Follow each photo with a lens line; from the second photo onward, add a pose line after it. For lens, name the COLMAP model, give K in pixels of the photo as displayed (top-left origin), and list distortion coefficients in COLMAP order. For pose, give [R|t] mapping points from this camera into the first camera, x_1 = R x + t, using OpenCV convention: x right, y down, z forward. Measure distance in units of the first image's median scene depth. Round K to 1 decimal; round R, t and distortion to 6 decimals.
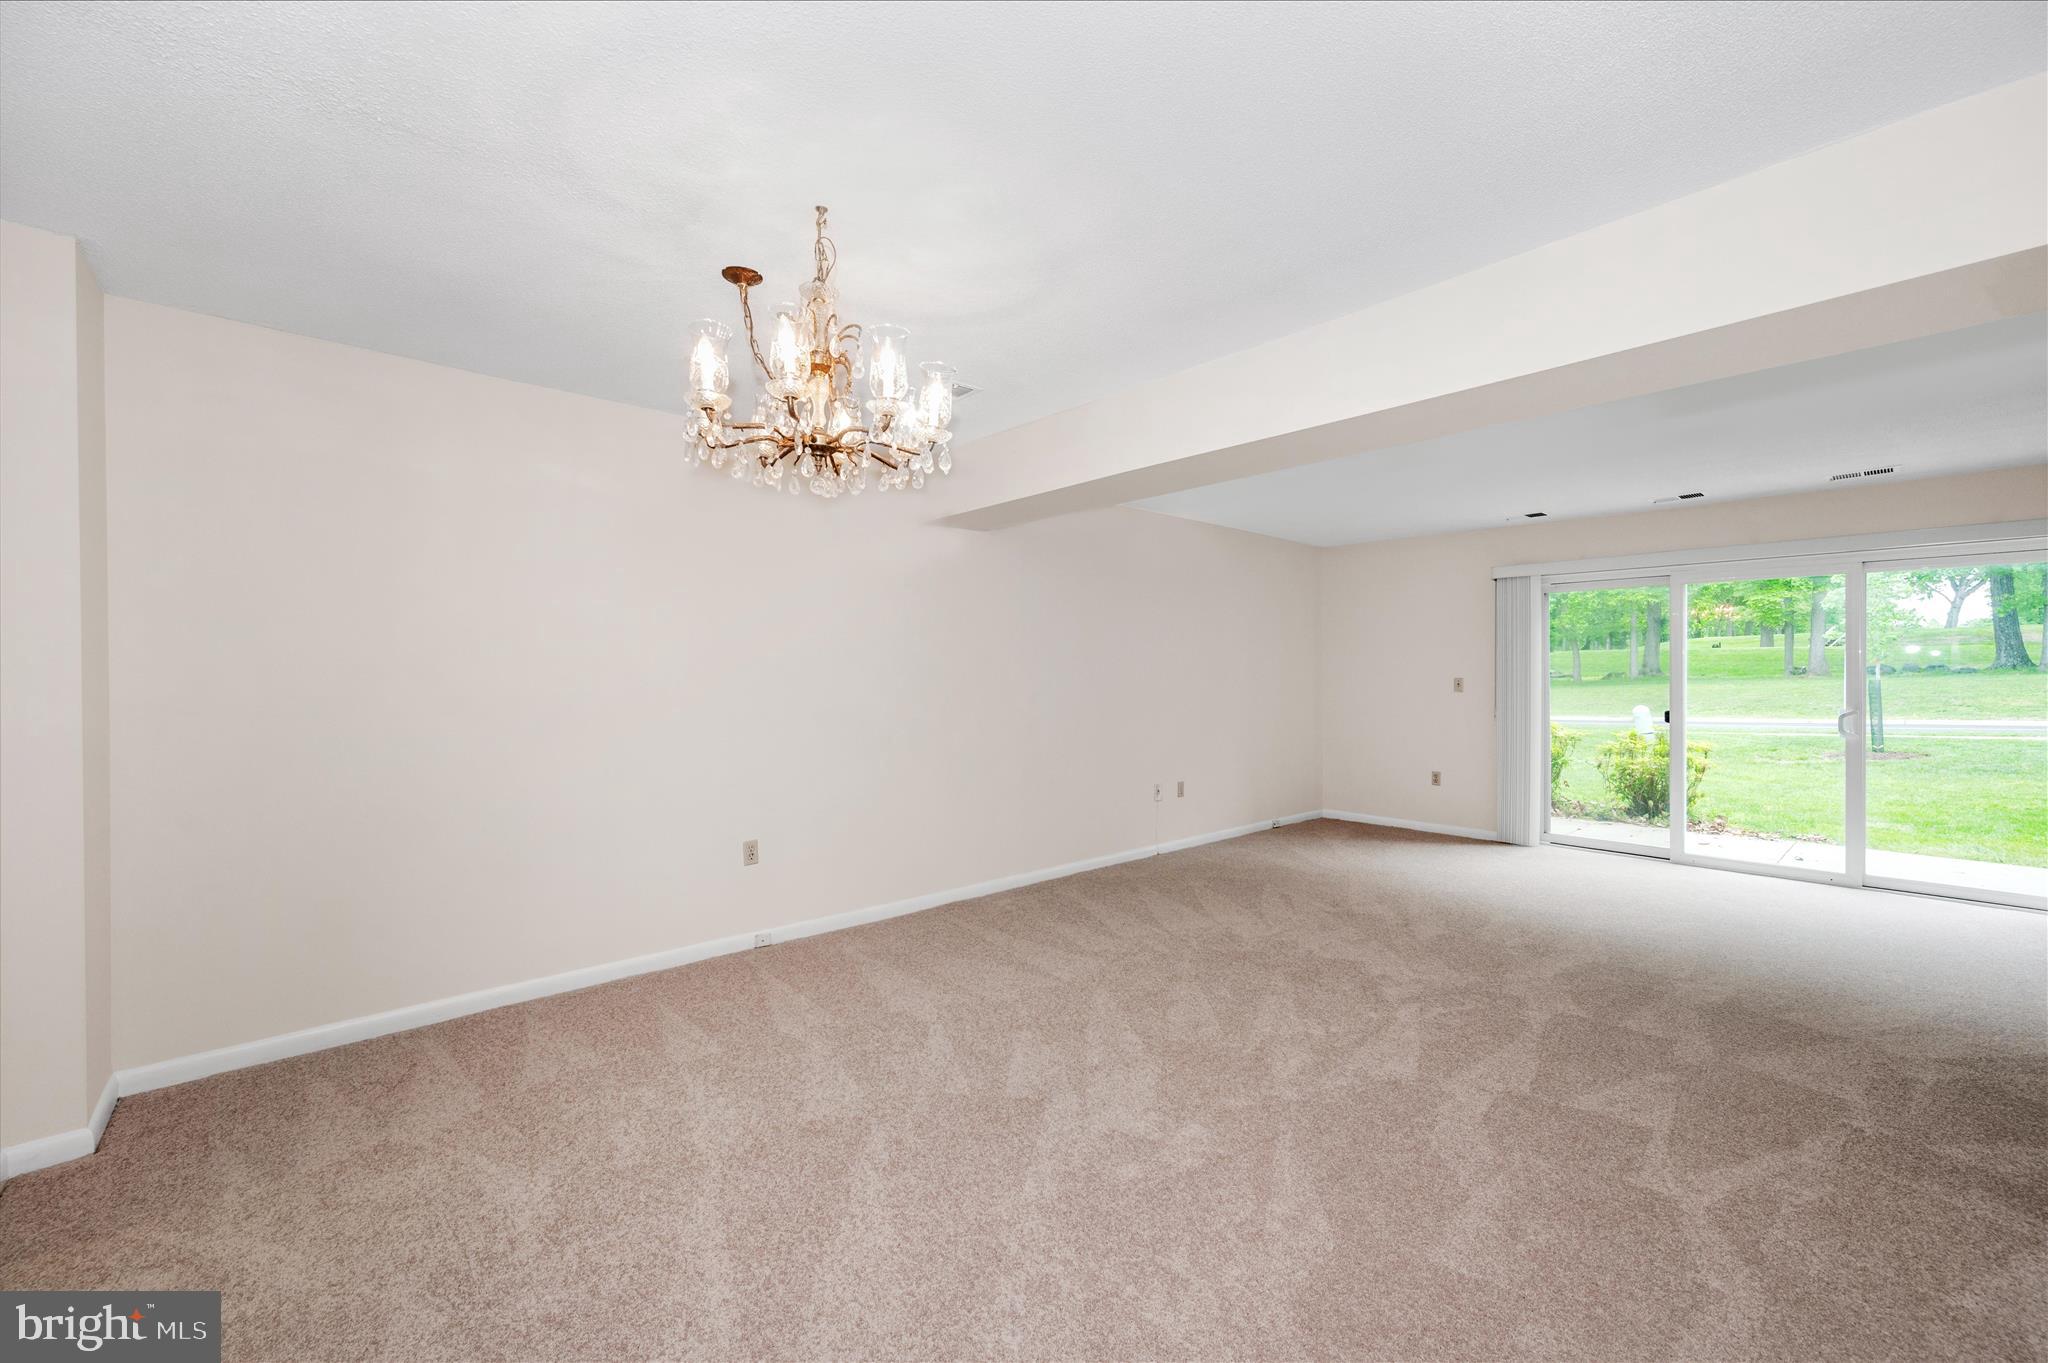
lens RADIAL K [[812.3, 0, 1028.0], [0, 812.3, 679.4], [0, 0, 1]] dist [-0.001863, -0.000282]
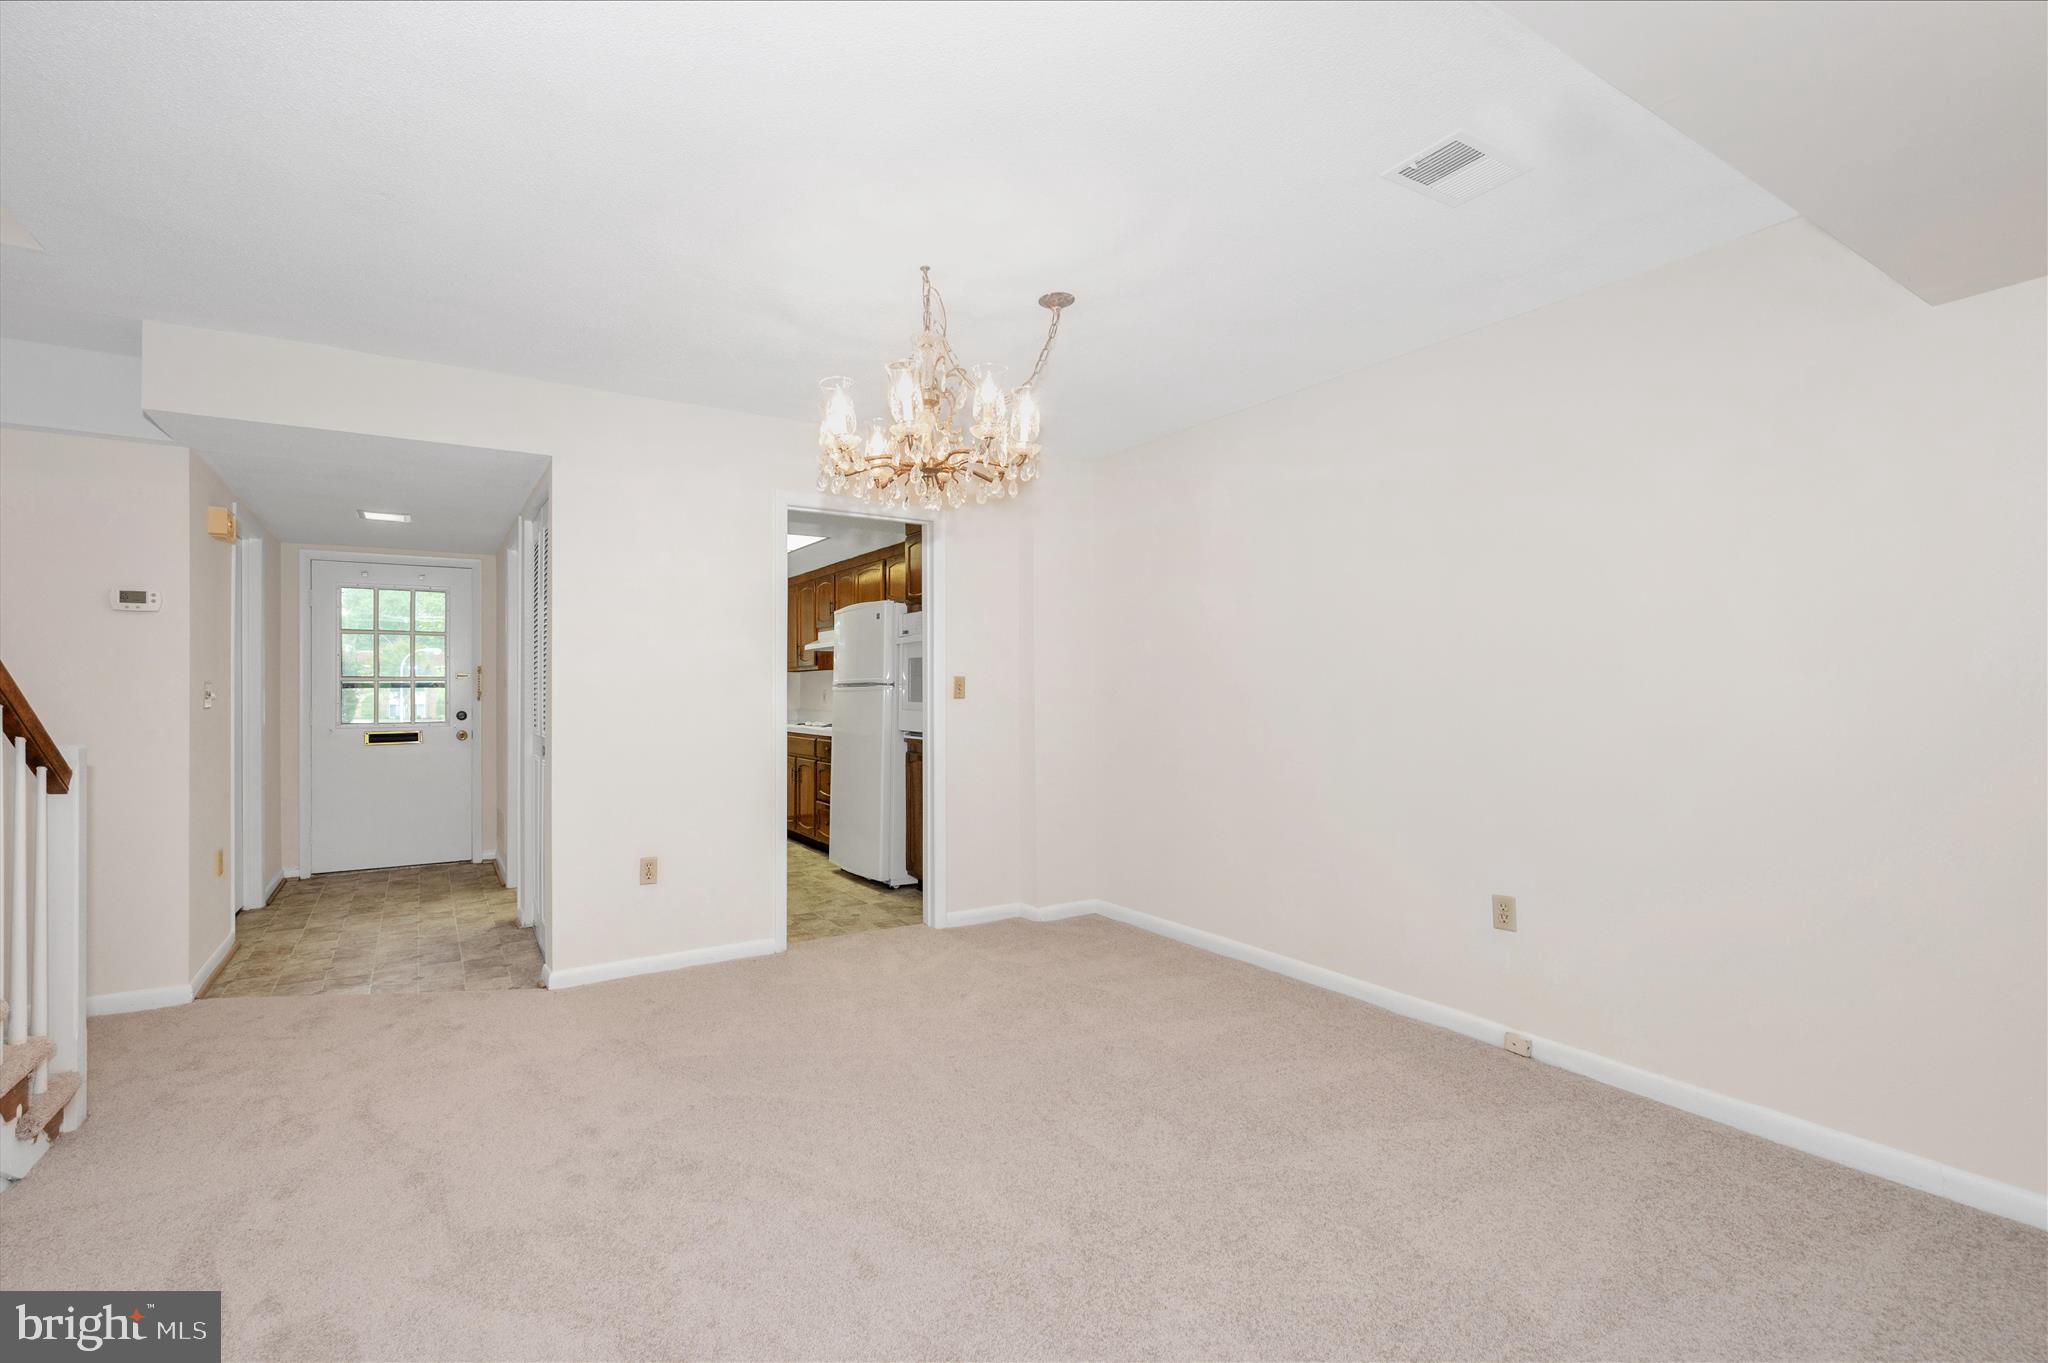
lens RADIAL K [[864.4, 0, 922.0], [0, 864.4, 688.1], [0, 0, 1]] dist [0.001346, 0.000152]
pose [[-0.217725, -0.002569, -0.976007, 0.516459], [-0.002883, 0.999994, -0.001989, 0.019391], [0.976006, 0.002381, -0.217731, 0.672024]]
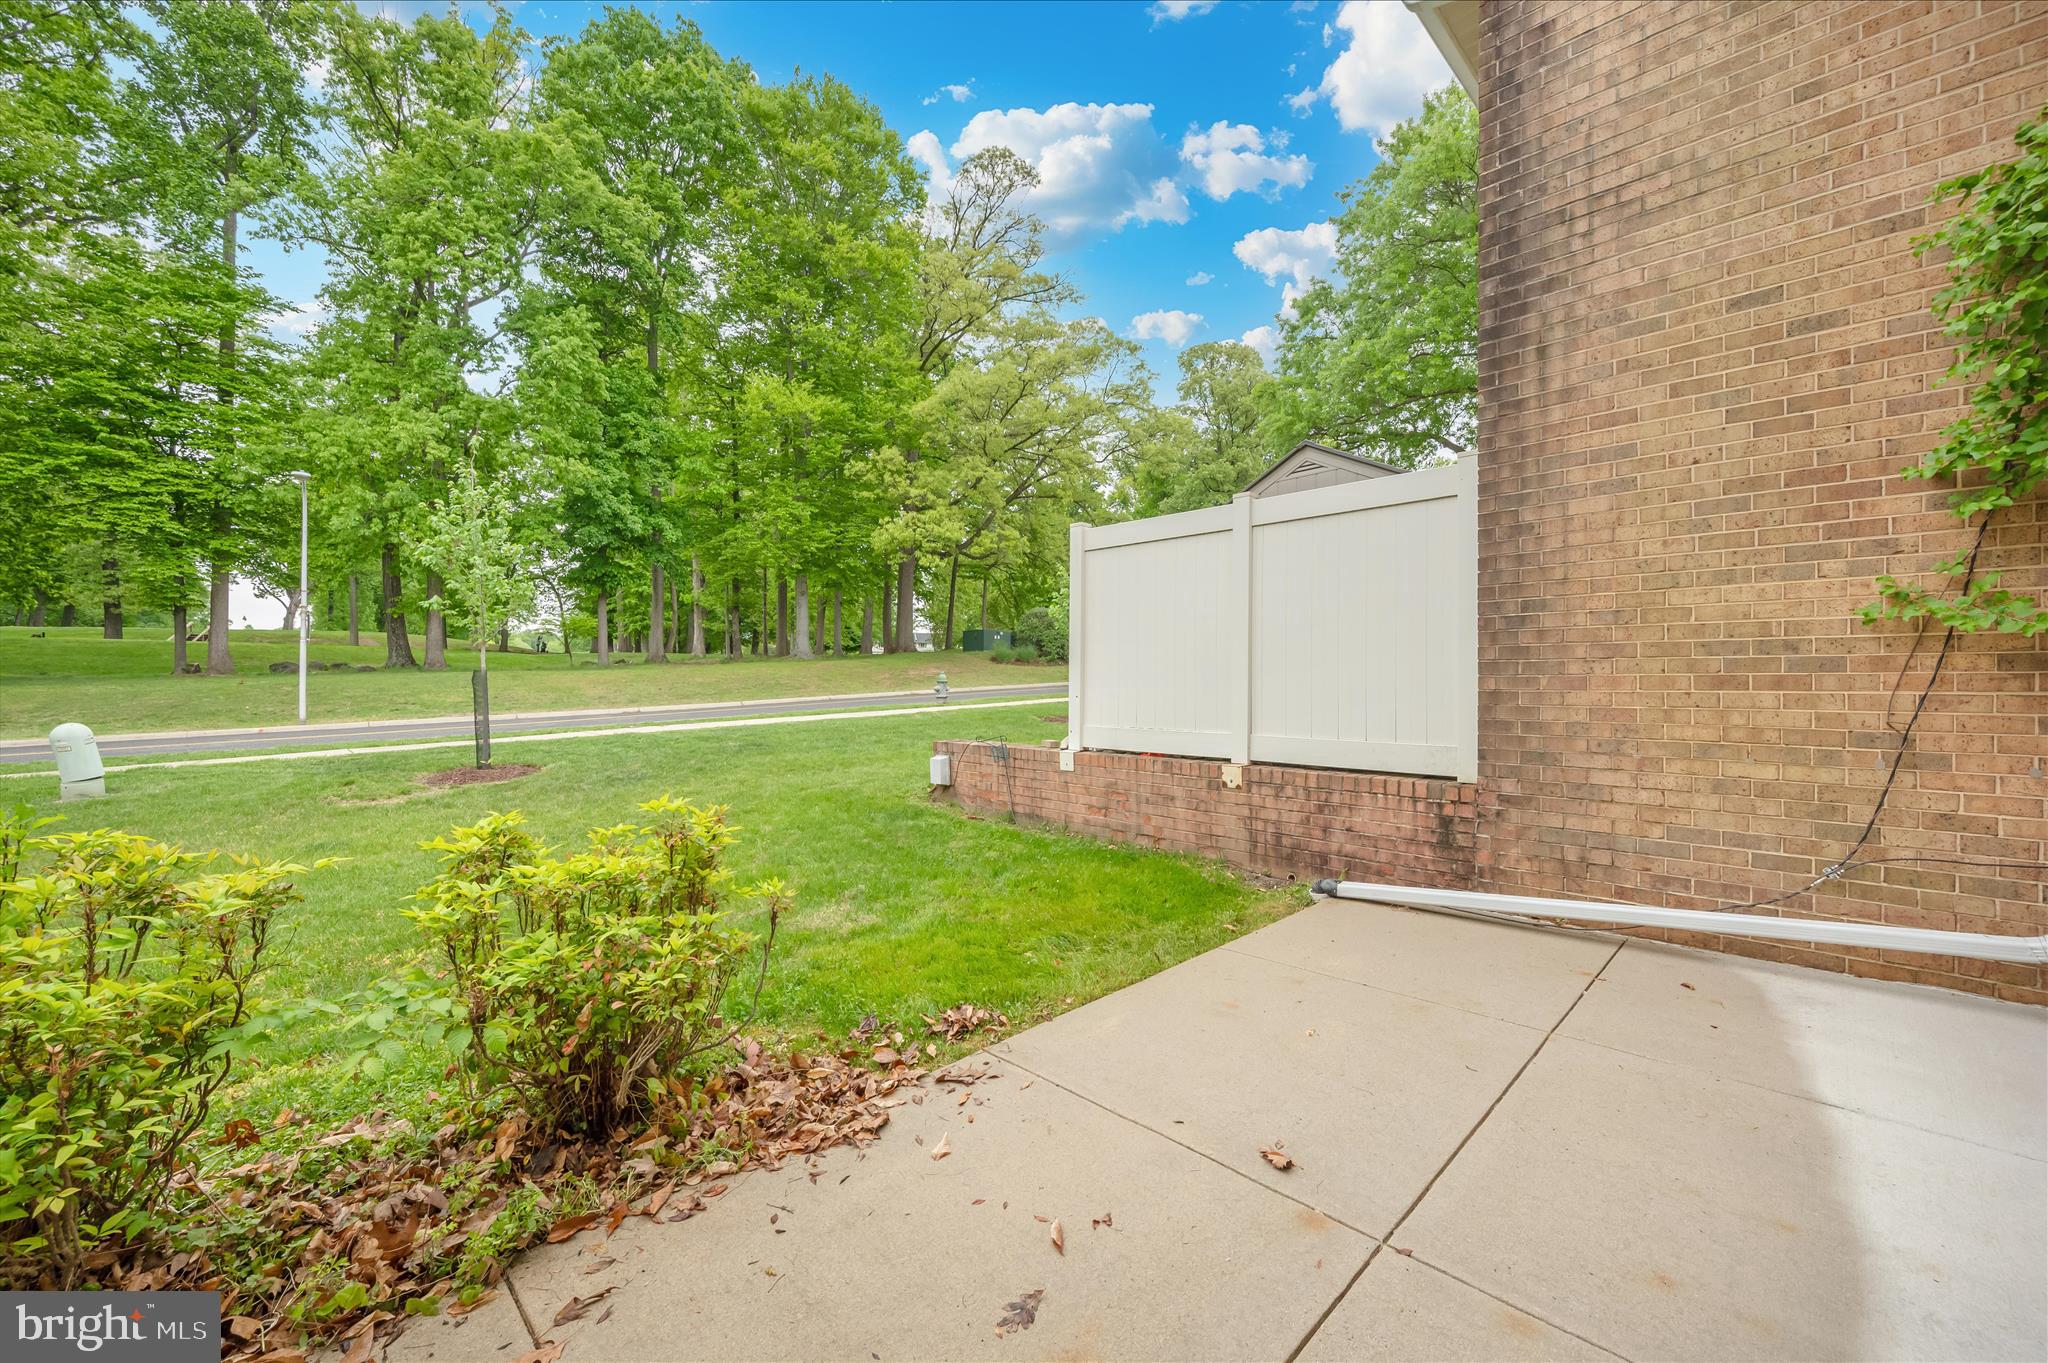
lens RADIAL K [[808.1, 0, 1017.3], [0, 808.1, 684.2], [0, 0, 1]] dist [0.000797, -0.000119]
pose [[-0.032558, -0.009535, 0.999424, 1.053147], [0.006784, 0.999929, 0.009761, 0.031171], [-0.999447, 0.007098, -0.032491, 1.908157]]
